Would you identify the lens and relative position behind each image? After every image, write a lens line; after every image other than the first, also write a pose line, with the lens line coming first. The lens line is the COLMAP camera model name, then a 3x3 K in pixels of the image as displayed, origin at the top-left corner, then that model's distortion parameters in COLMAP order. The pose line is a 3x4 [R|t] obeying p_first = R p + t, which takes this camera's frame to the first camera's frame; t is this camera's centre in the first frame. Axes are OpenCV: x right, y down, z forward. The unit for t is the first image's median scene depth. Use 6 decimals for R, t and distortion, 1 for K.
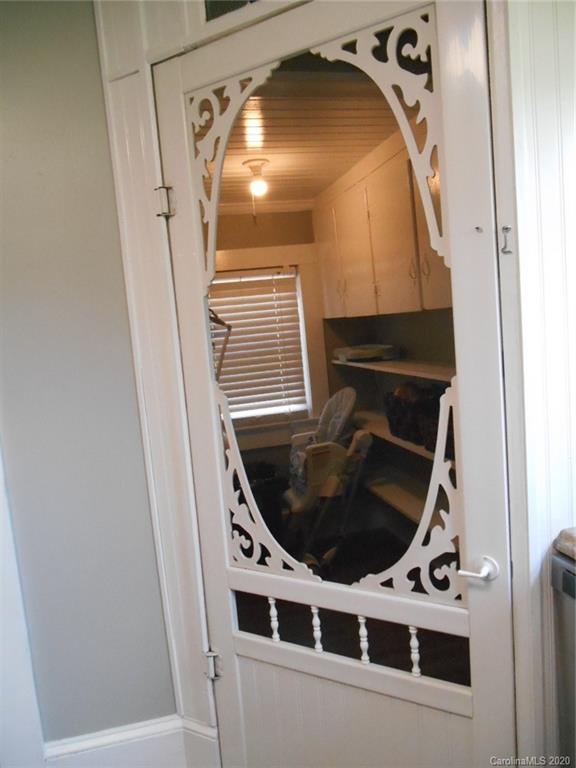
lens RADIAL K [[588.0, 0, 284.8], [0, 588.0, 385.8], [0, 0, 1]] dist [-0.038110, 0.016373]
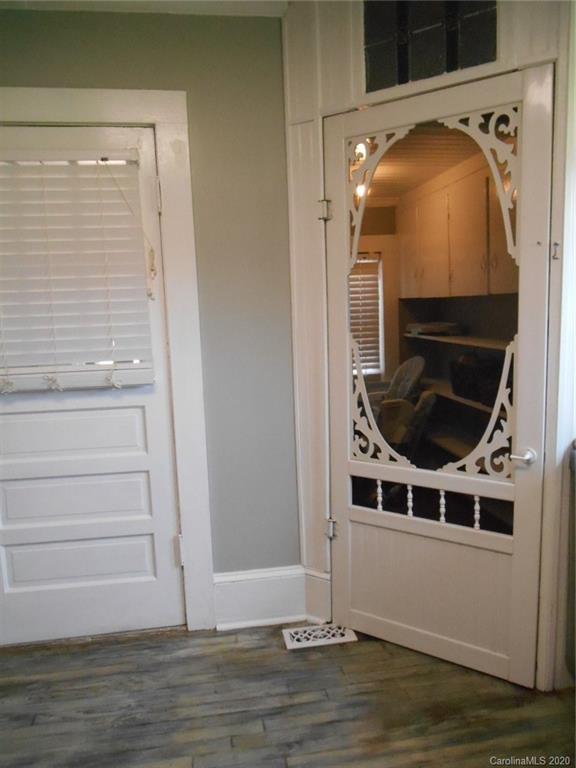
lens RADIAL K [[588.0, 0, 290.3], [0, 588.0, 385.9], [0, 0, 1]] dist [-0.038110, 0.016373]
pose [[0.996258, 0.062554, -0.059648, -0.180719], [-0.060521, 0.997542, 0.035311, 0.086277], [0.061711, -0.031569, 0.997595, -0.516122]]
